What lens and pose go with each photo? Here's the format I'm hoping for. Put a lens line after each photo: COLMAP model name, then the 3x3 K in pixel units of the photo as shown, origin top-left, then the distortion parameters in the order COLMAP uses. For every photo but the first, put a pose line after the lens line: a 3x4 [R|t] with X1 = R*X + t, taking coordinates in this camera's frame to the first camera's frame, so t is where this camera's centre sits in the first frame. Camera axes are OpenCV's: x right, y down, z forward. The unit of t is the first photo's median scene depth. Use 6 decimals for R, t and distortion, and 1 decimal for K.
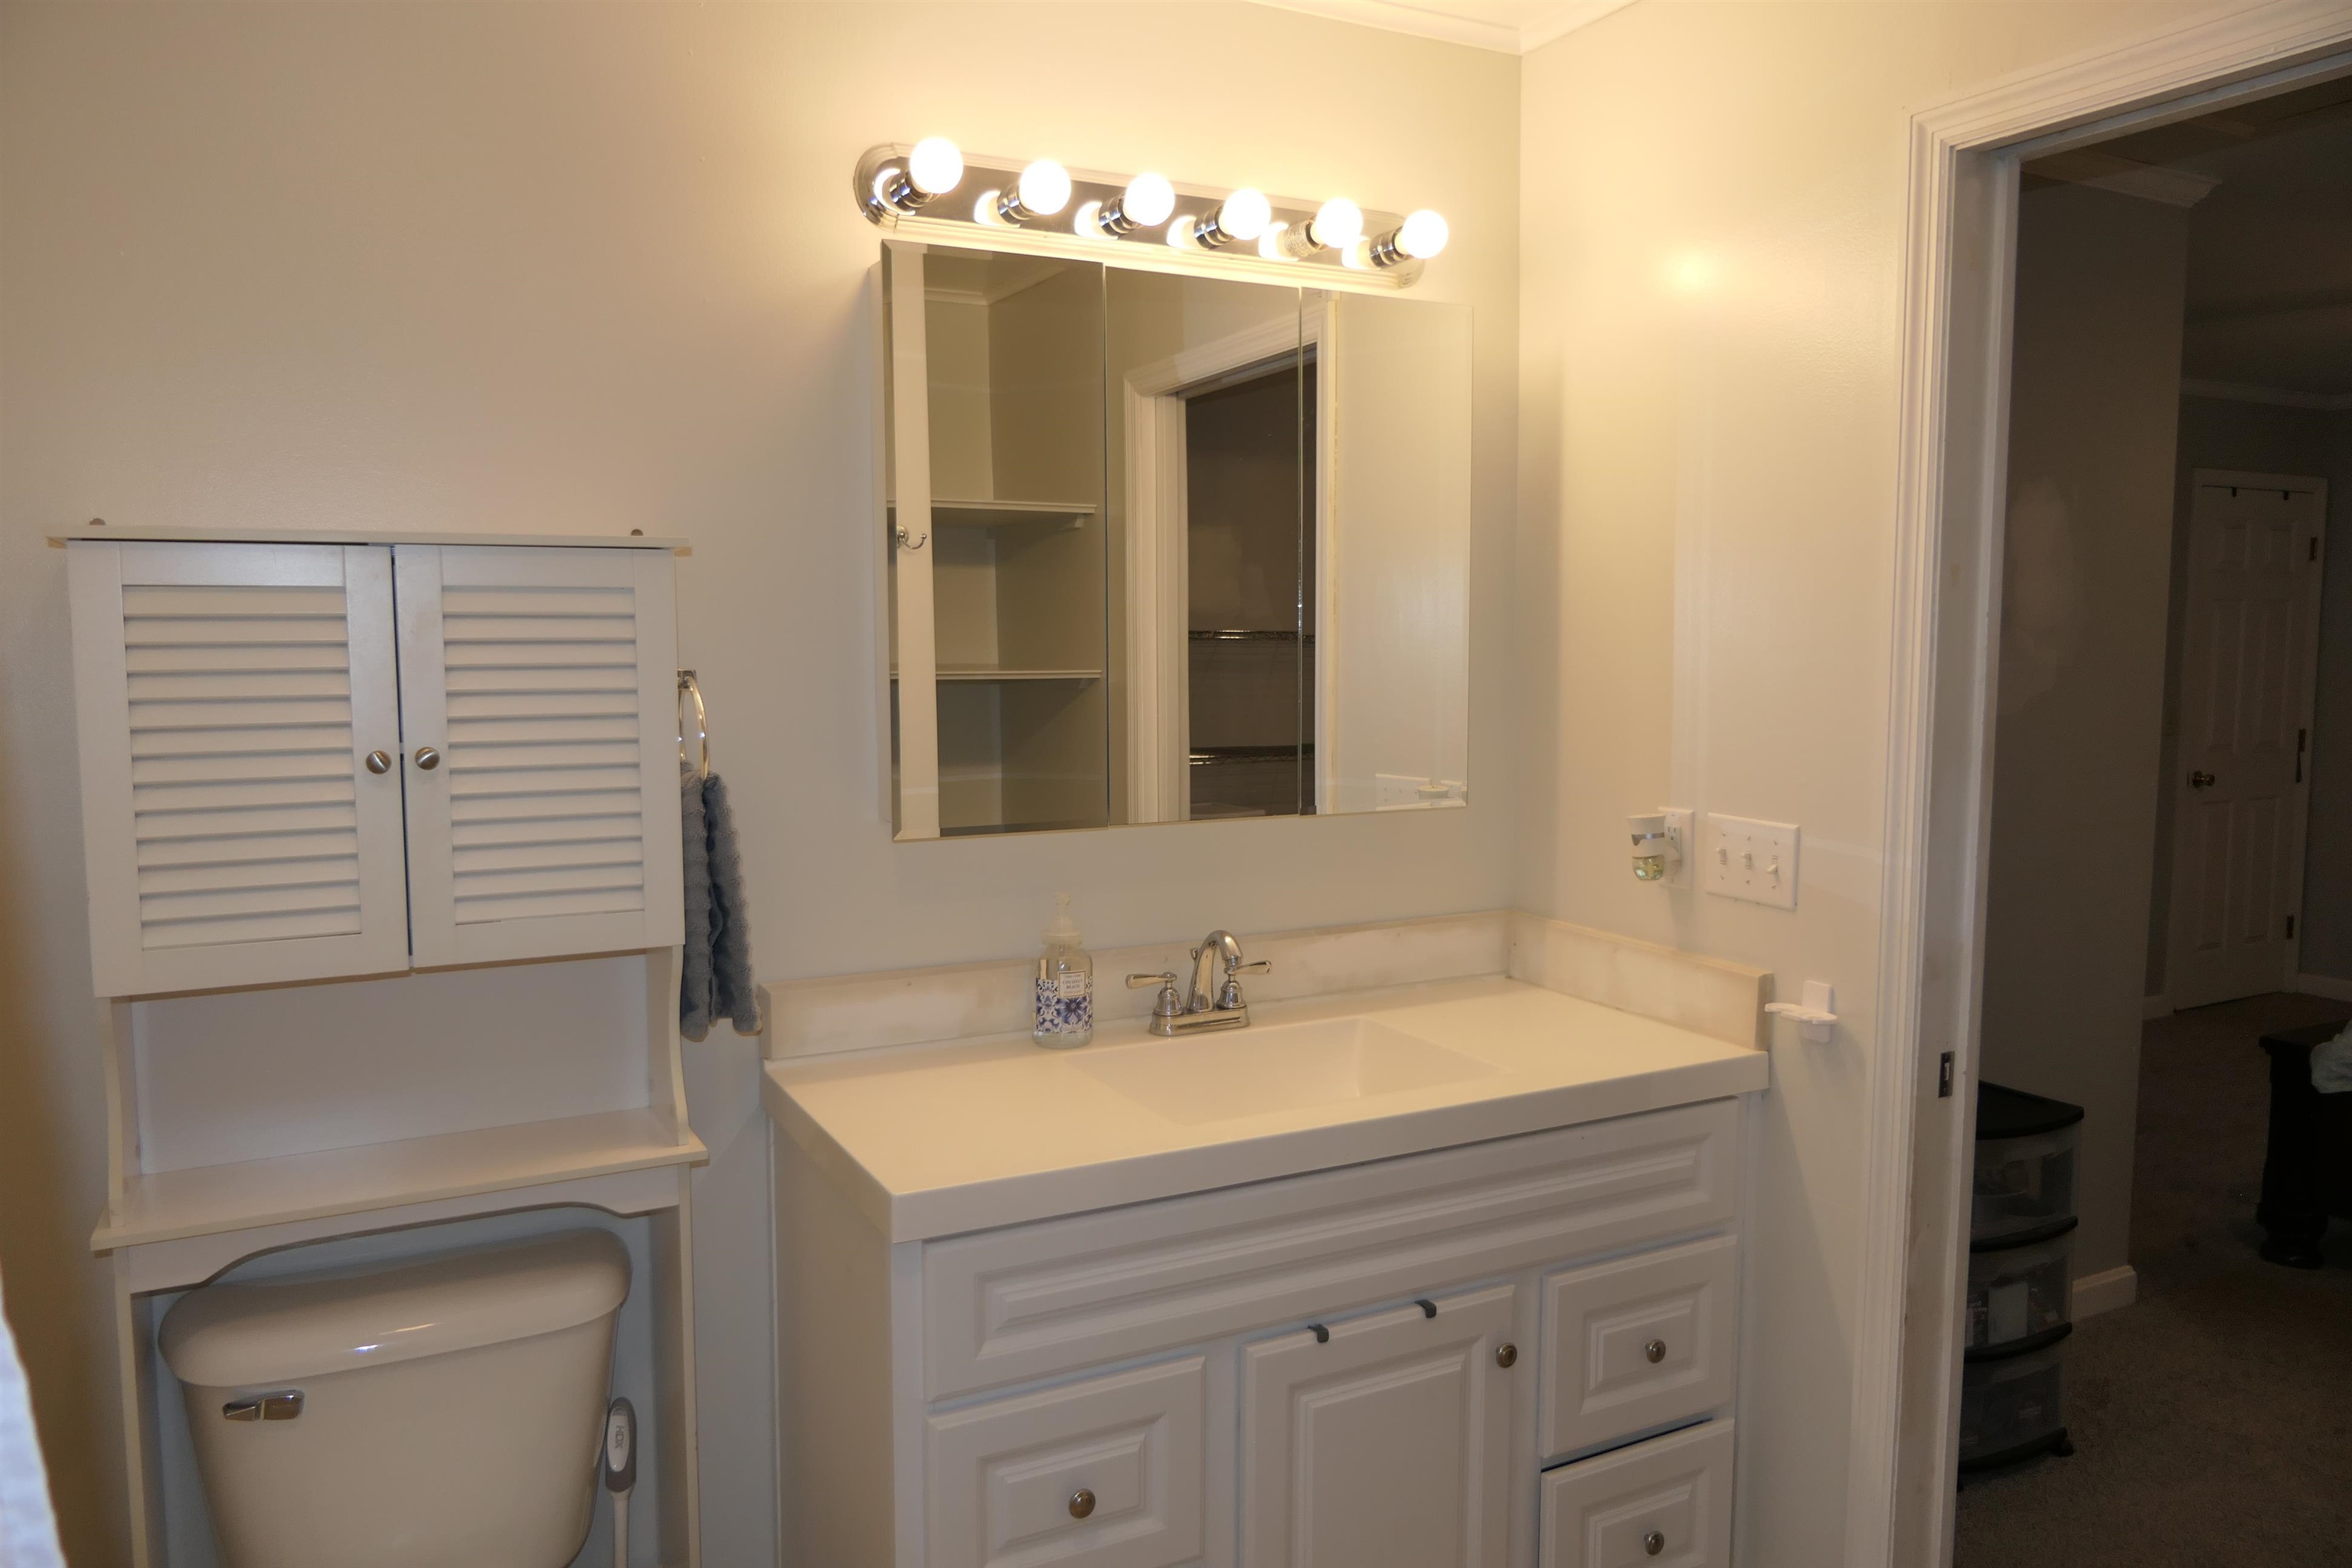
lens RADIAL K [[1710.2, 0, 1176.0], [0, 1710.2, 784.0], [0, 0, 1]] dist [-0.001759, 0.000485]
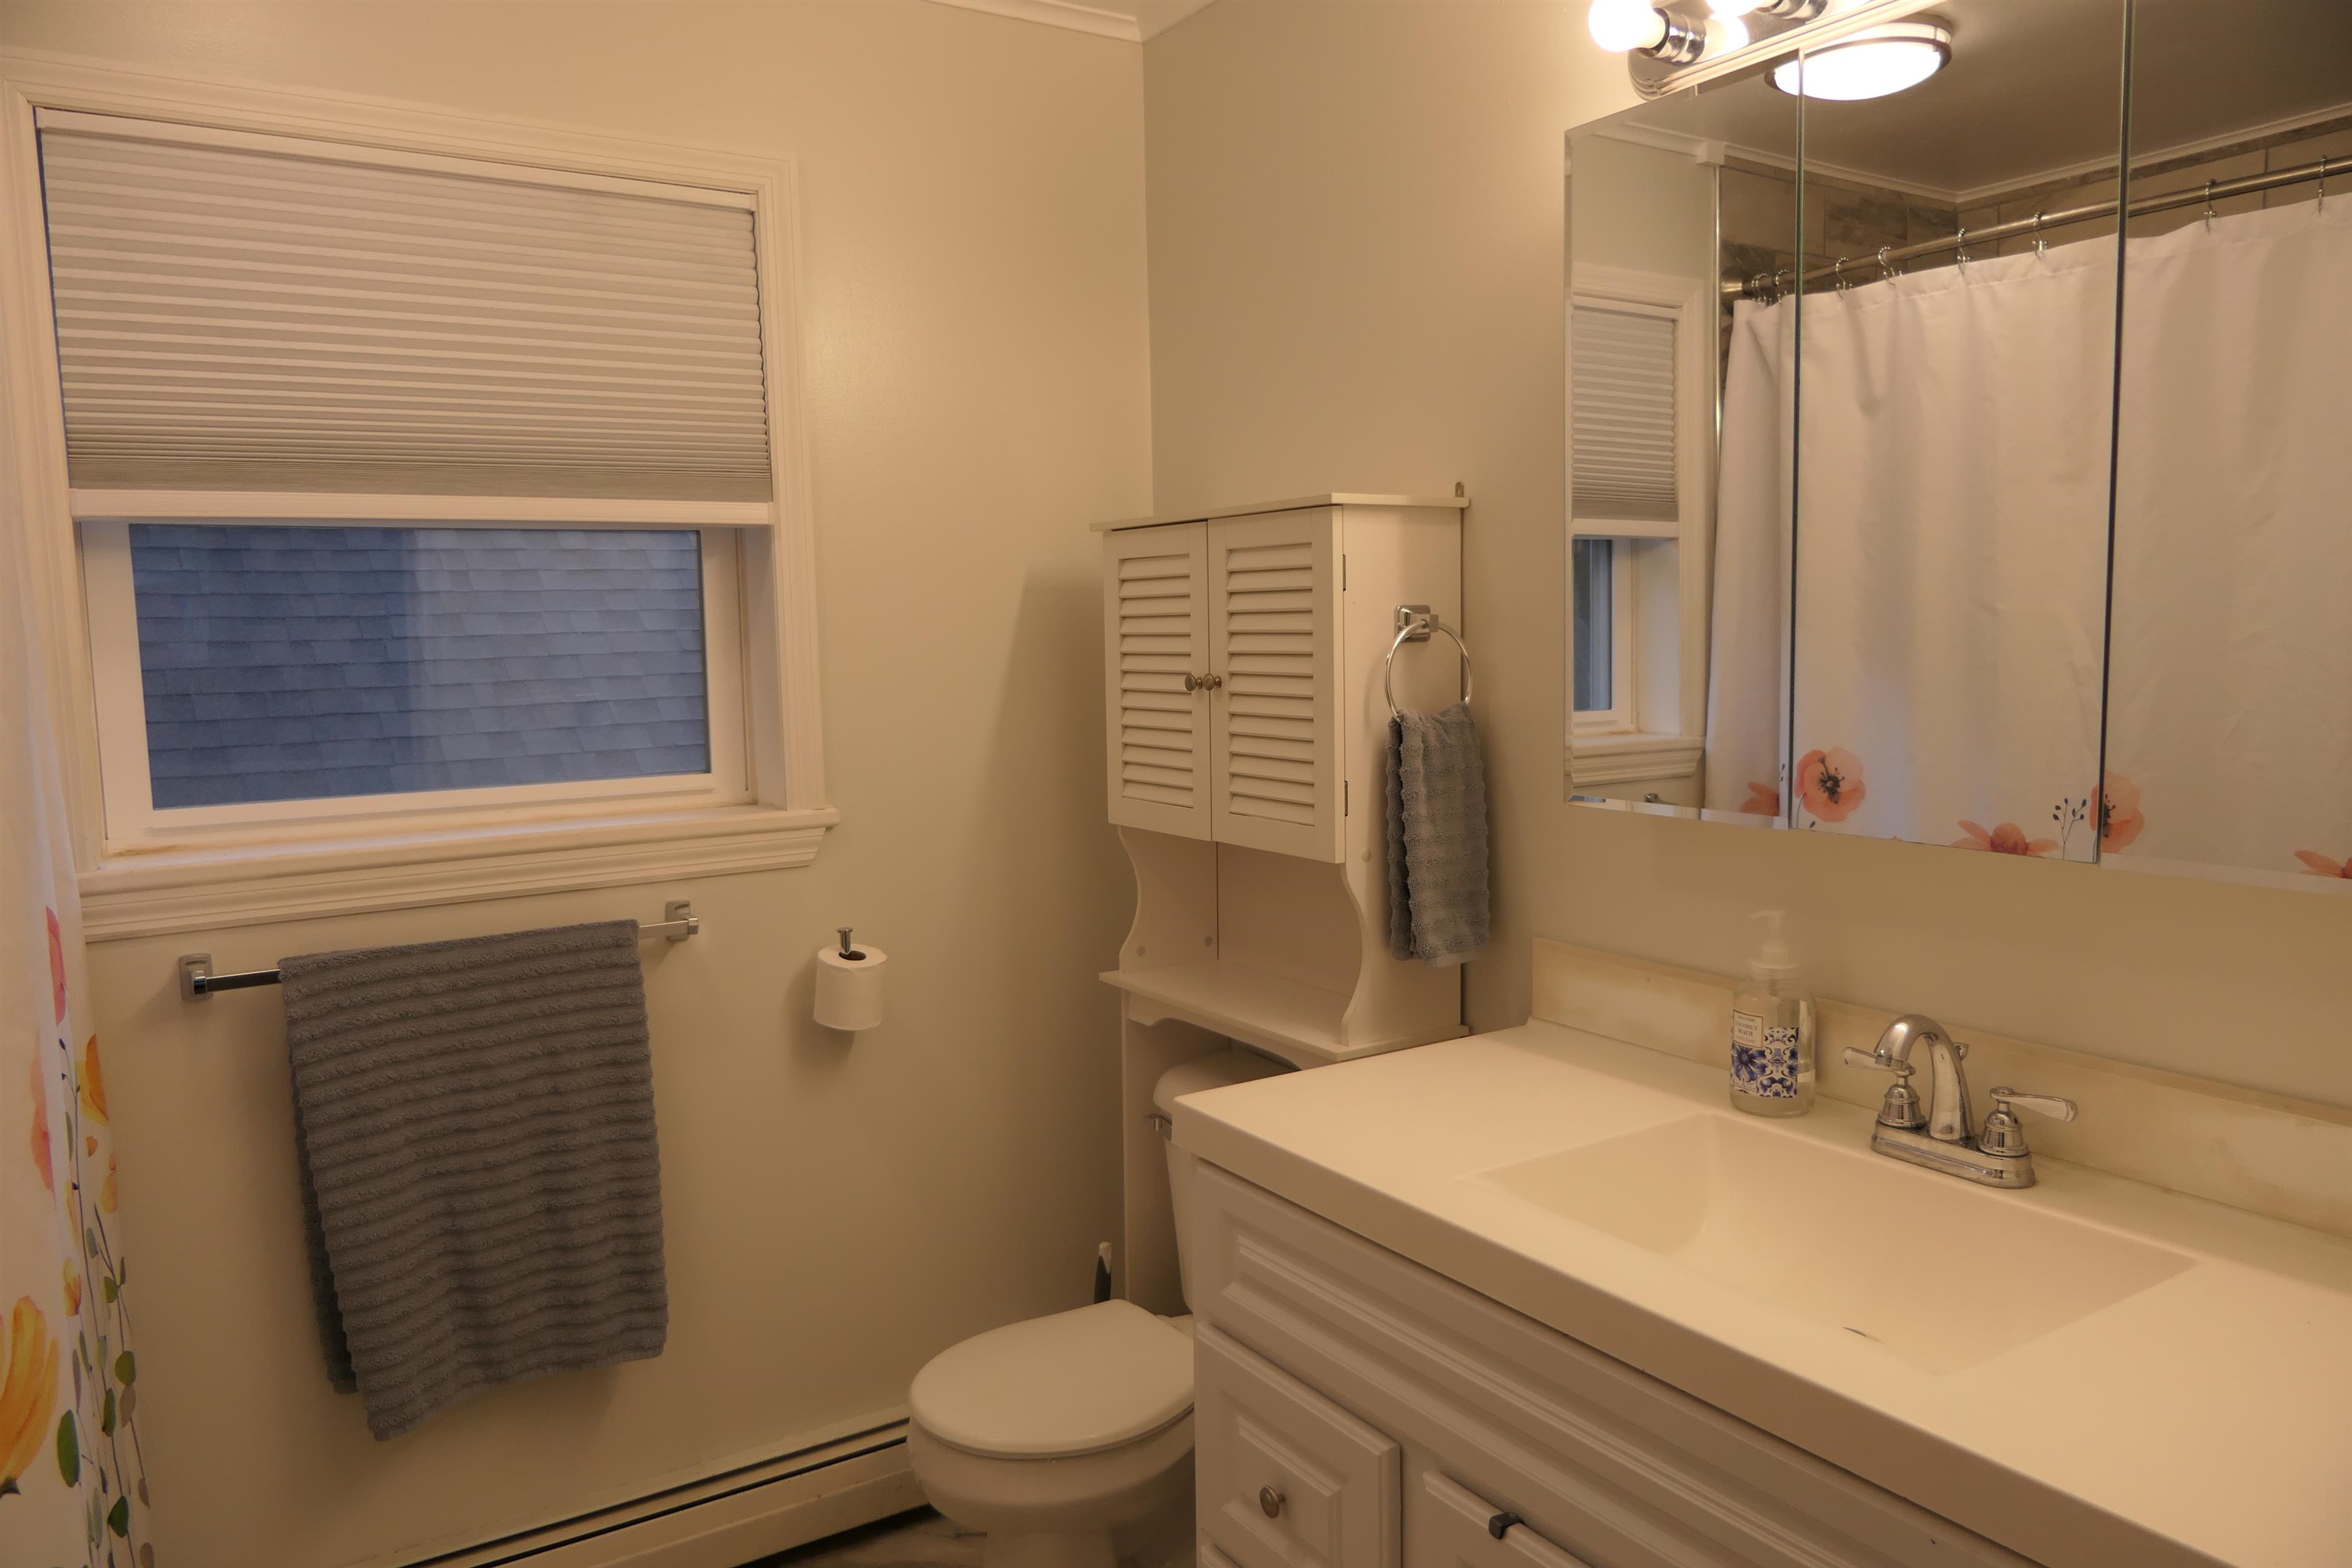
lens RADIAL K [[1640.8, 0, 1183.8], [0, 1640.8, 780.9], [0, 0, 1]] dist [-0.011066, 0.001194]
pose [[0.095377, 0.093829, -0.991009, 0.800141], [-0.082586, 0.992861, 0.086056, -0.045517], [0.992010, 0.073636, 0.102445, 0.841987]]
